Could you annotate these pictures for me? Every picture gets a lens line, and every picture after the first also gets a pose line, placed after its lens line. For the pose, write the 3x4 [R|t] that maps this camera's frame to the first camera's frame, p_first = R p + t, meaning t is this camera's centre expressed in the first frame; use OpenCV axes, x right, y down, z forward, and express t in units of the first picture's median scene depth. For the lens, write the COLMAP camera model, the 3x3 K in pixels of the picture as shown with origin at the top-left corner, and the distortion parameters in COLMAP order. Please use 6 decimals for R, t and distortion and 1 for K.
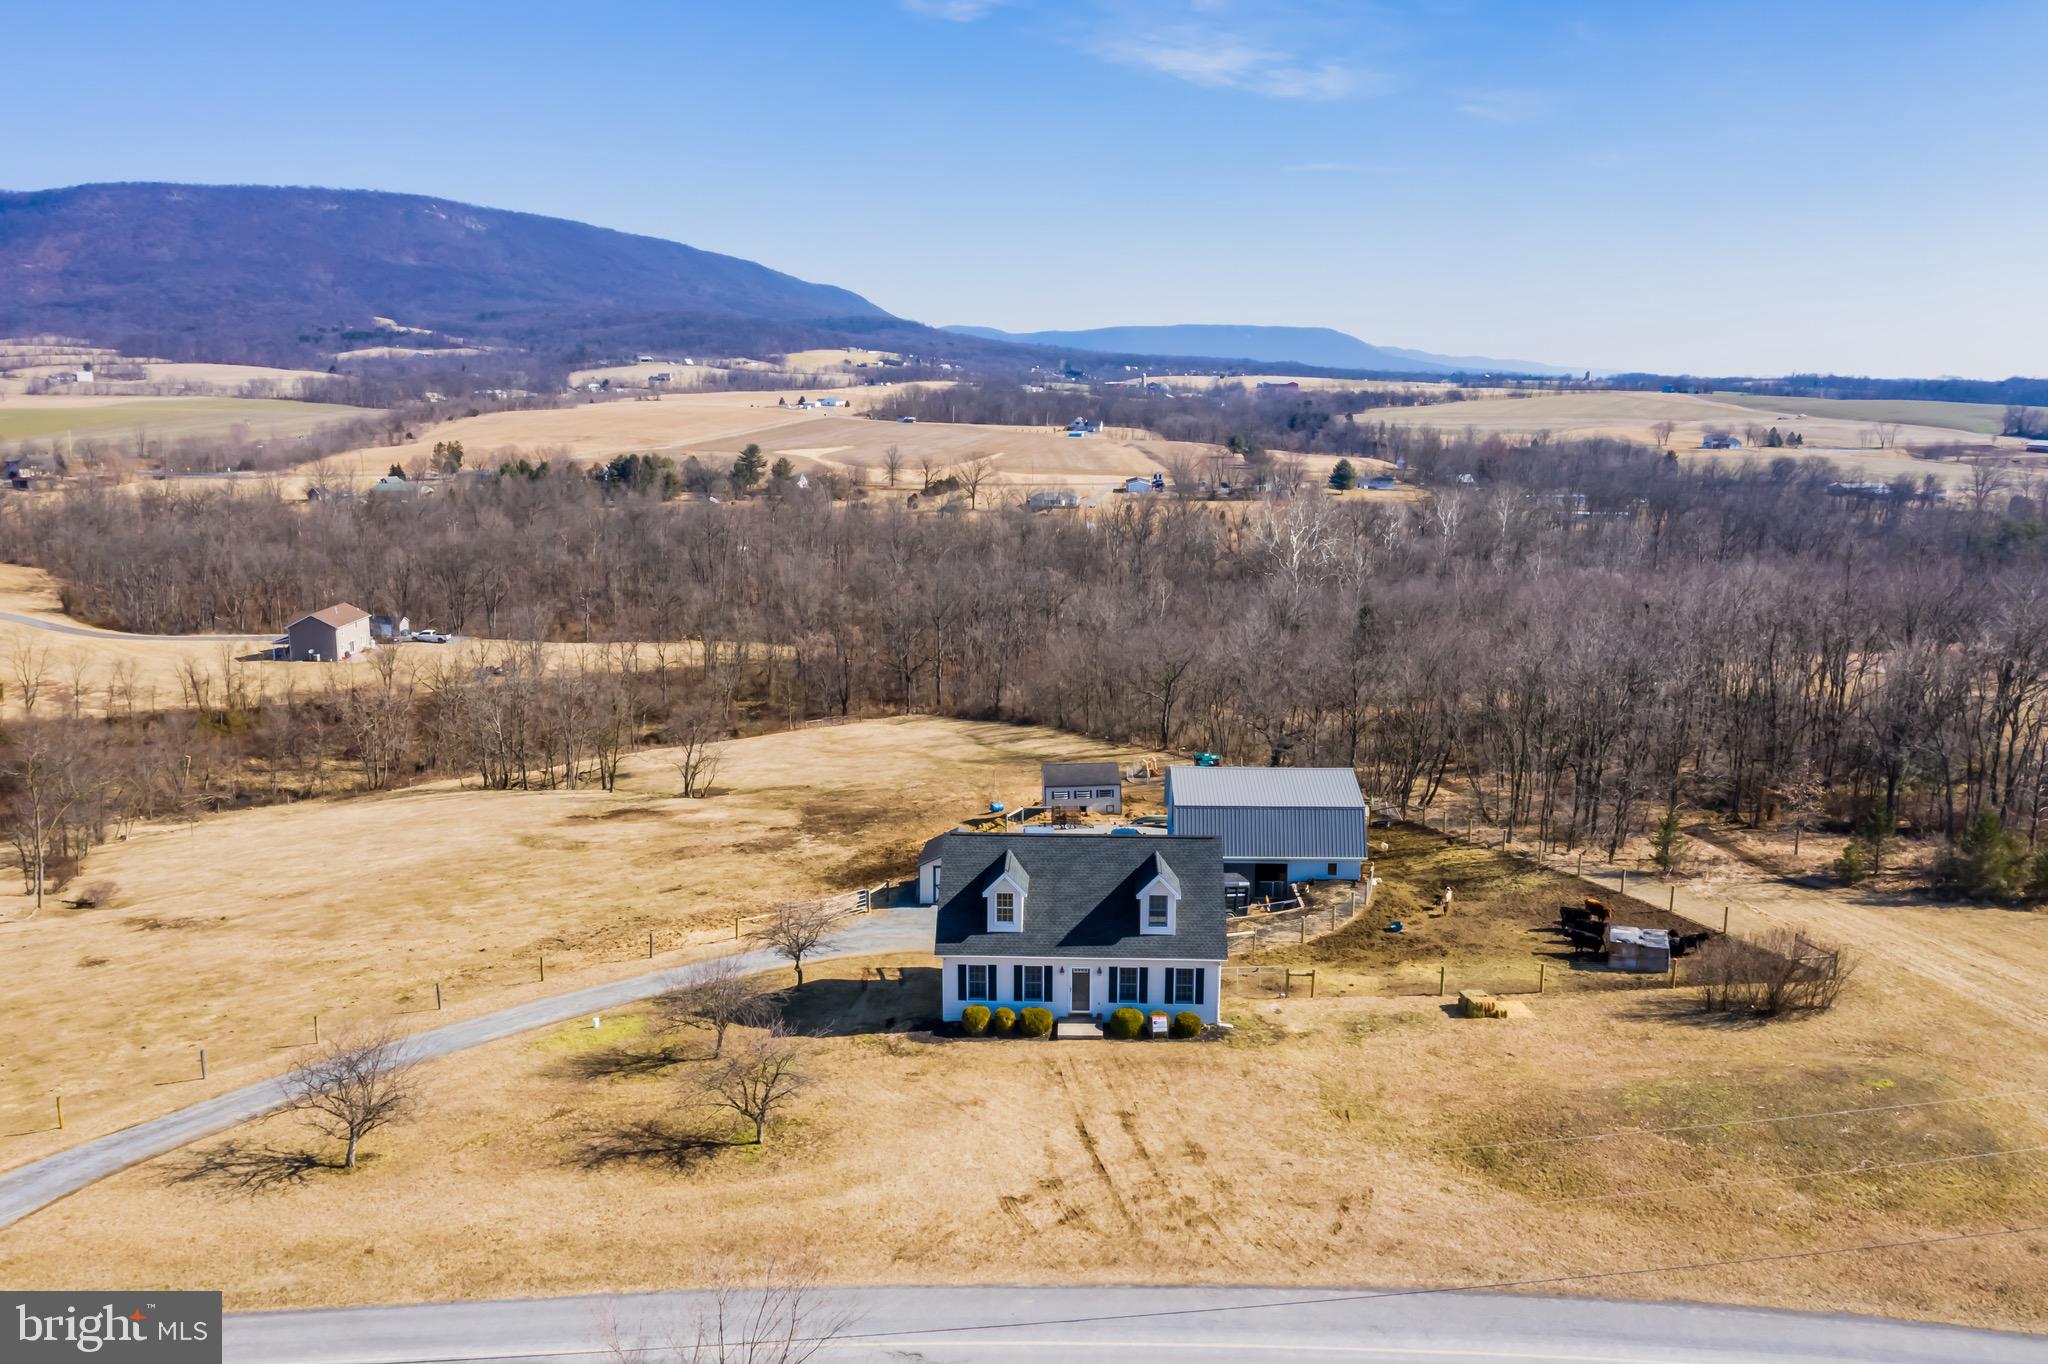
lens RADIAL K [[1614.8, 0, 1025.1], [0, 1614.8, 680.6], [0, 0, 1]] dist [-0.014000, -0.003132]
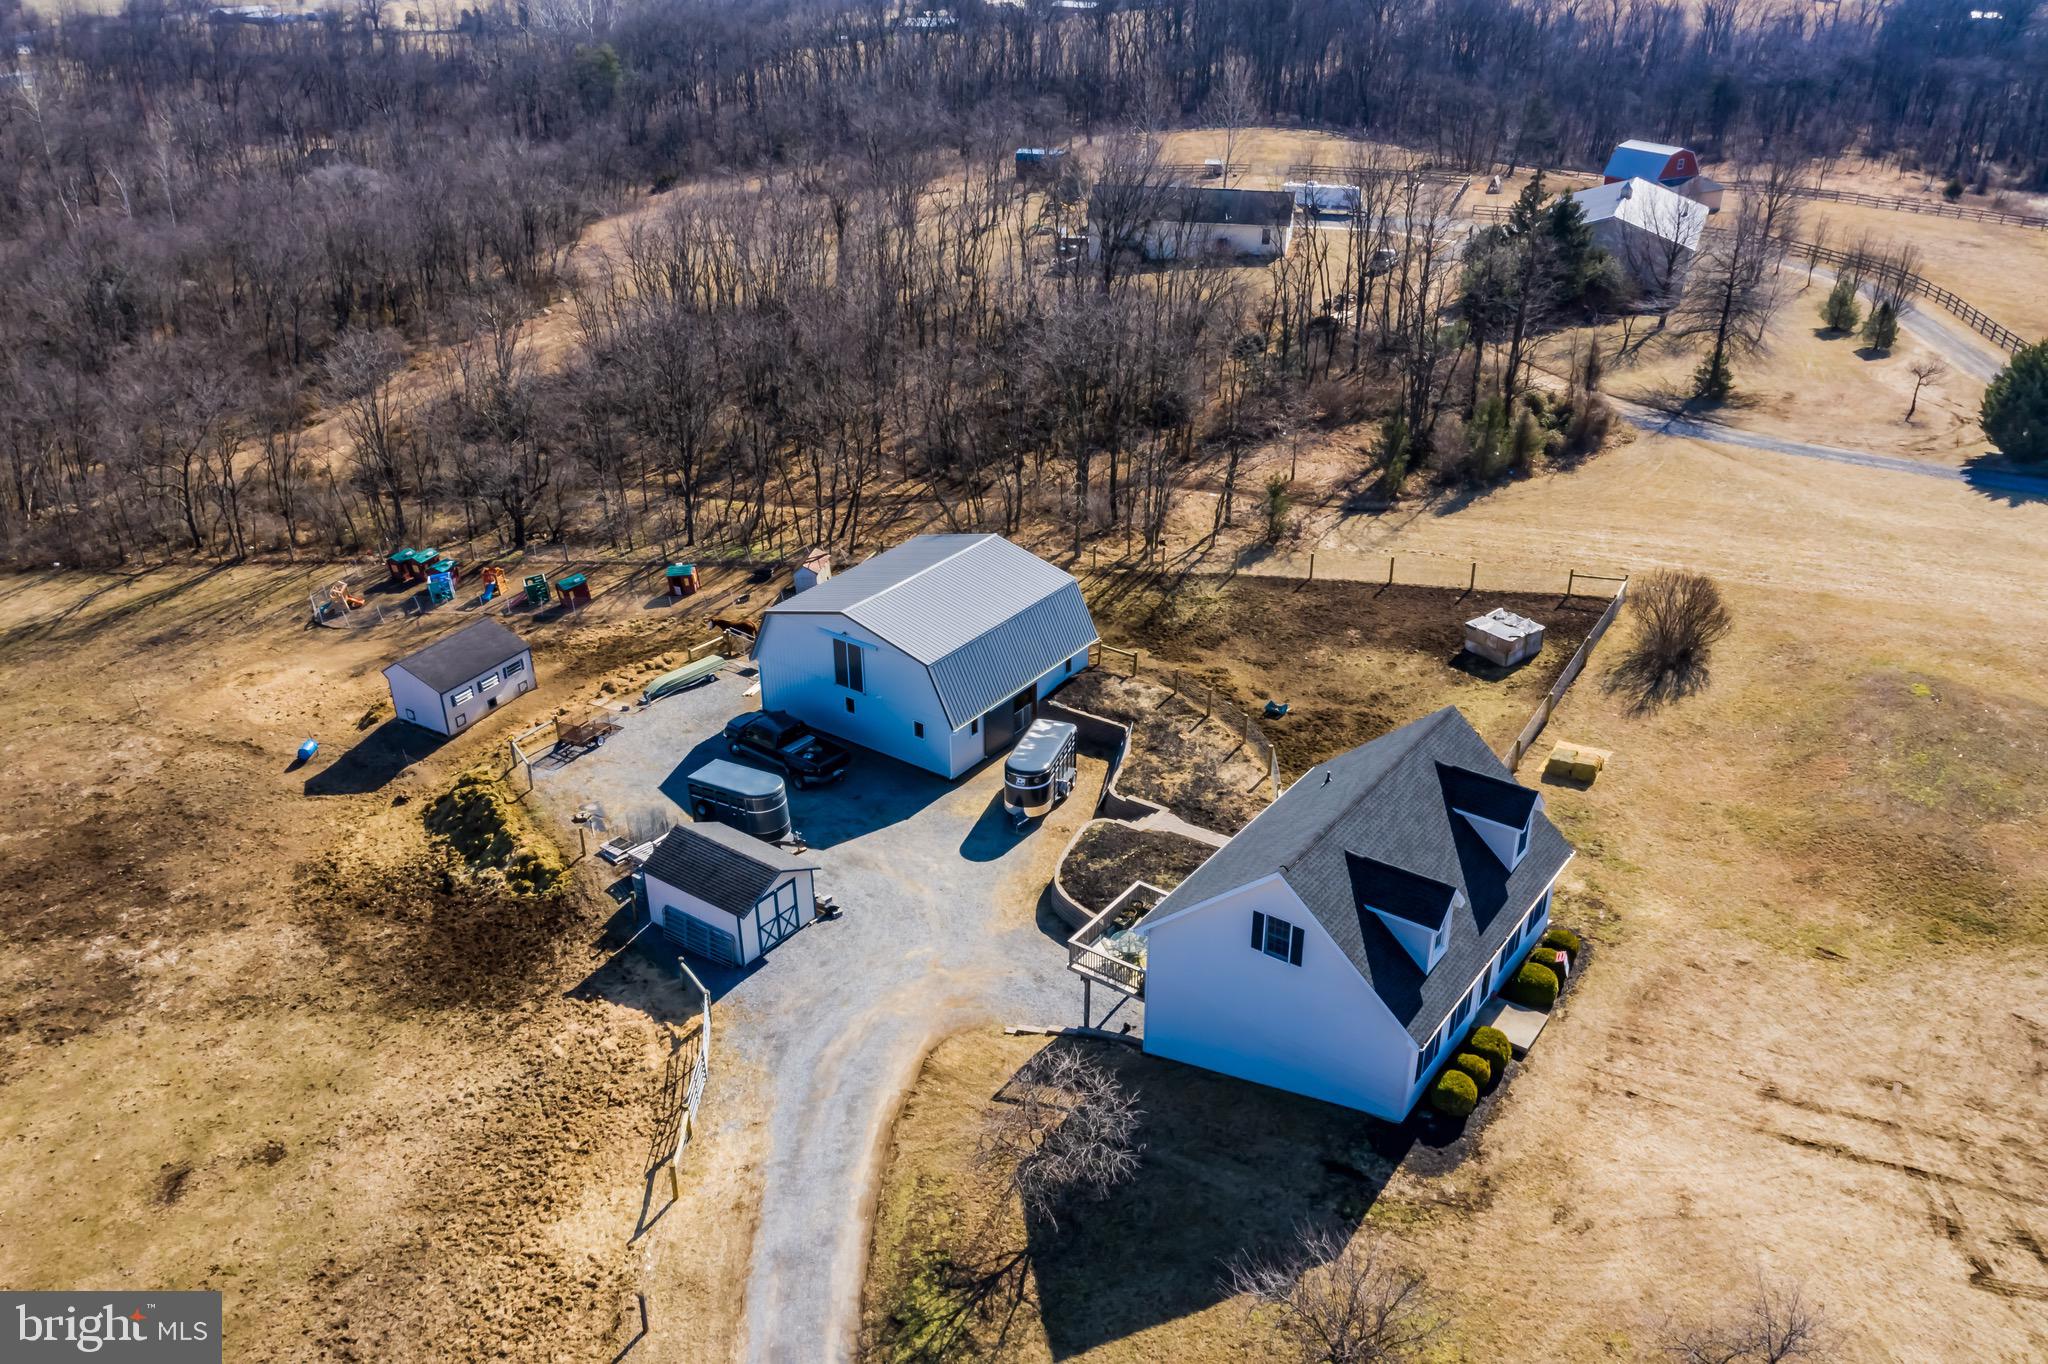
lens RADIAL K [[1614.8, 0, 1032.8], [0, 1614.8, 680.8], [0, 0, 1]] dist [-0.014000, -0.003132]
pose [[0.555497, -0.380324, 0.739443, -0.169595], [0.158128, 0.921358, 0.355099, -0.066923], [-0.816344, -0.080330, 0.571952, 0.226471]]
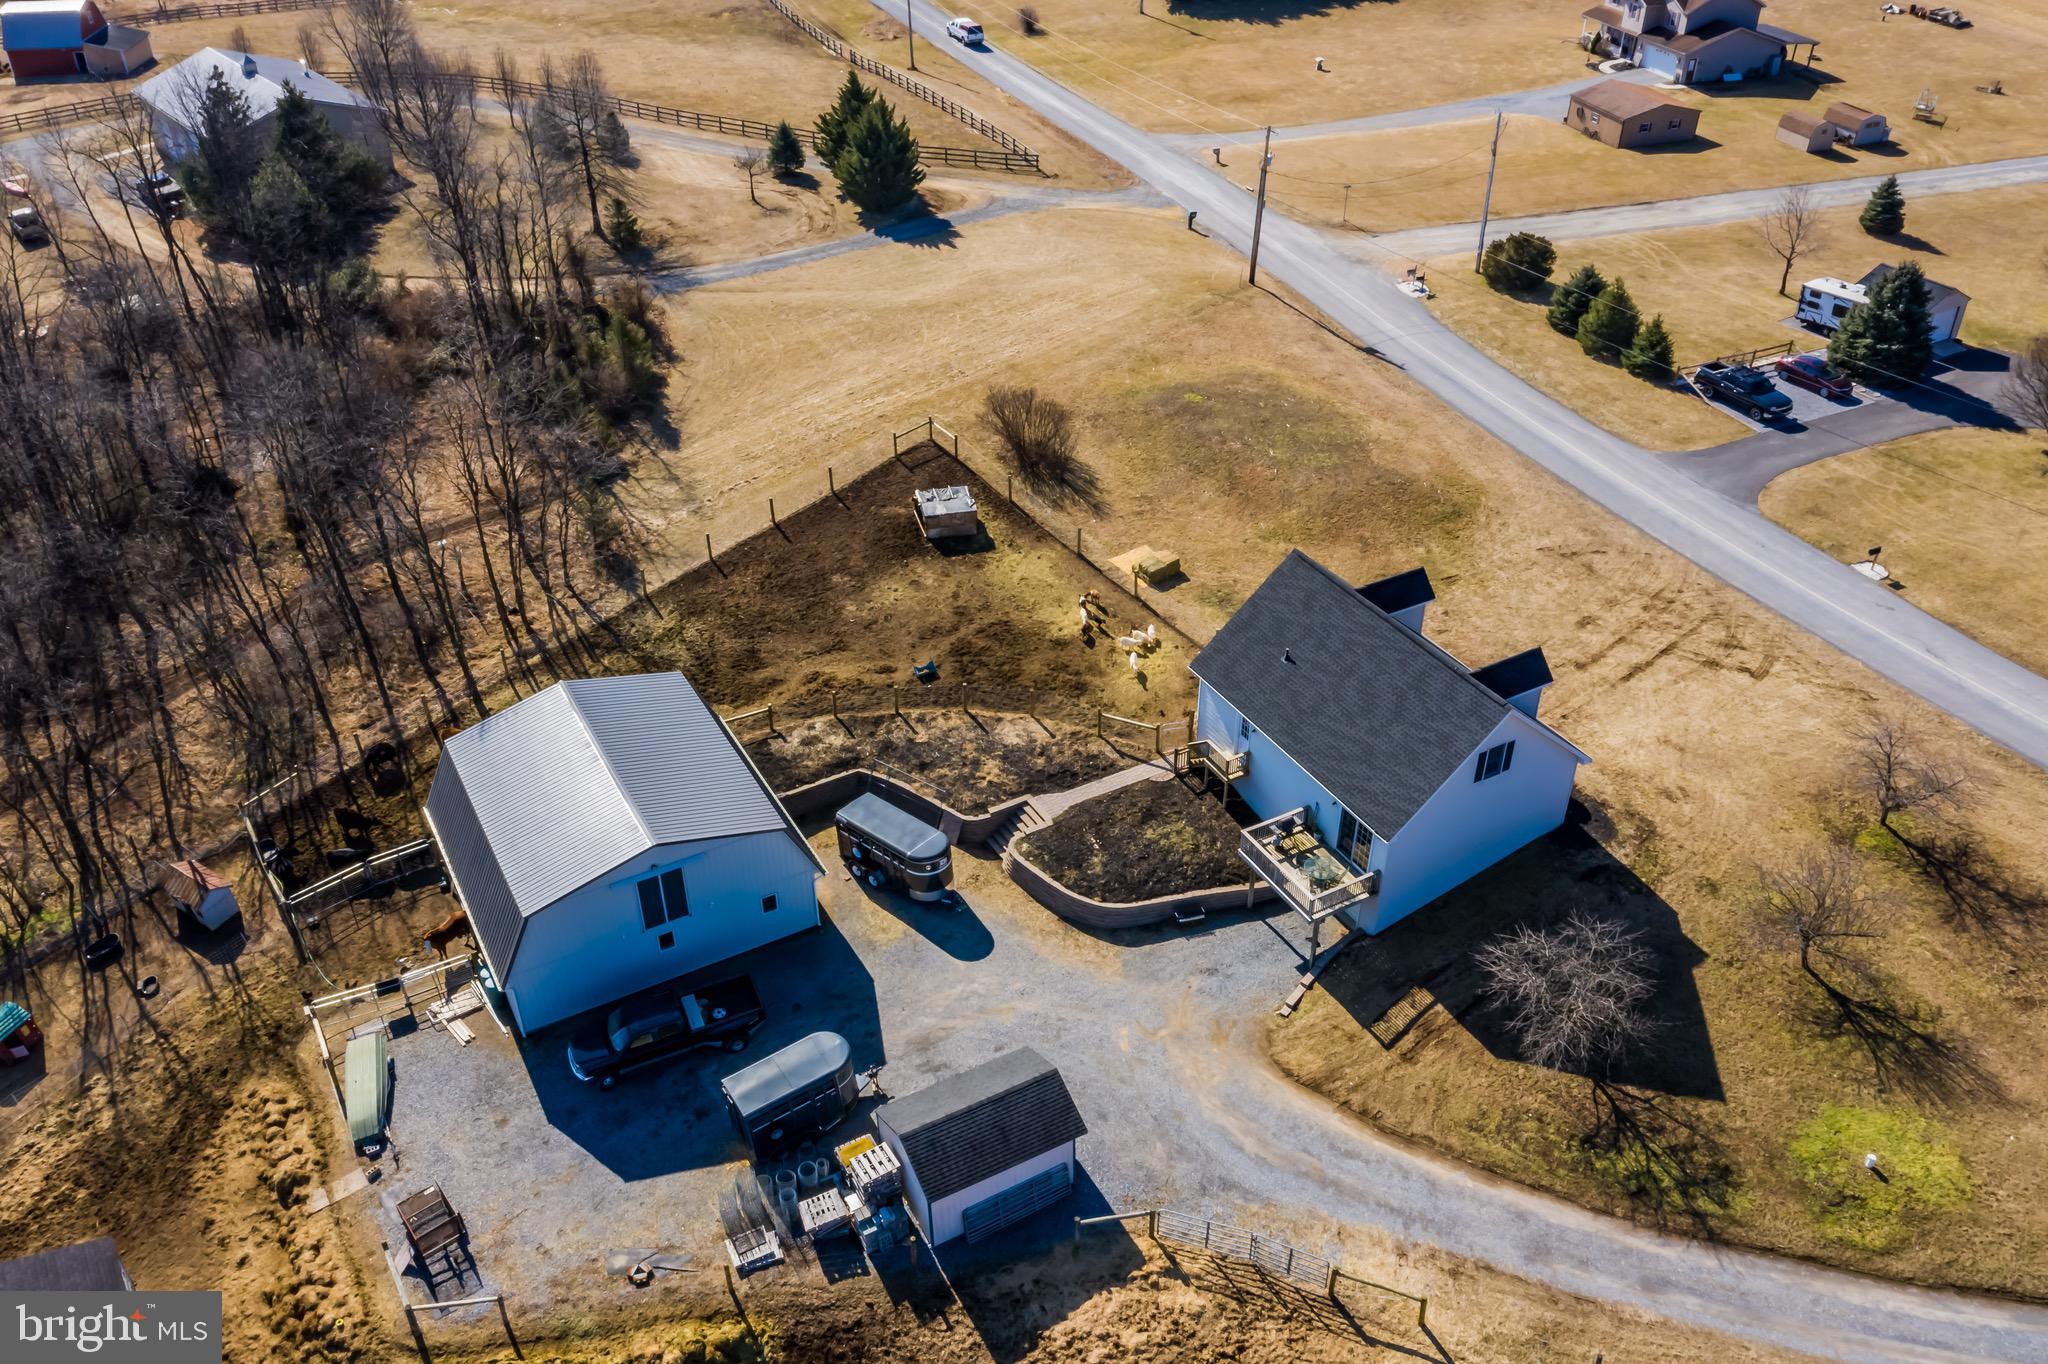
lens RADIAL K [[1614.8, 0, 1023.8], [0, 1614.8, 685.9], [0, 0, 1]] dist [-0.014000, -0.003132]
pose [[-0.516849, -0.494941, 0.698499, -0.143639], [0.159034, 0.746216, 0.646428, -0.139483], [-0.841175, 0.445192, -0.306969, 0.446322]]
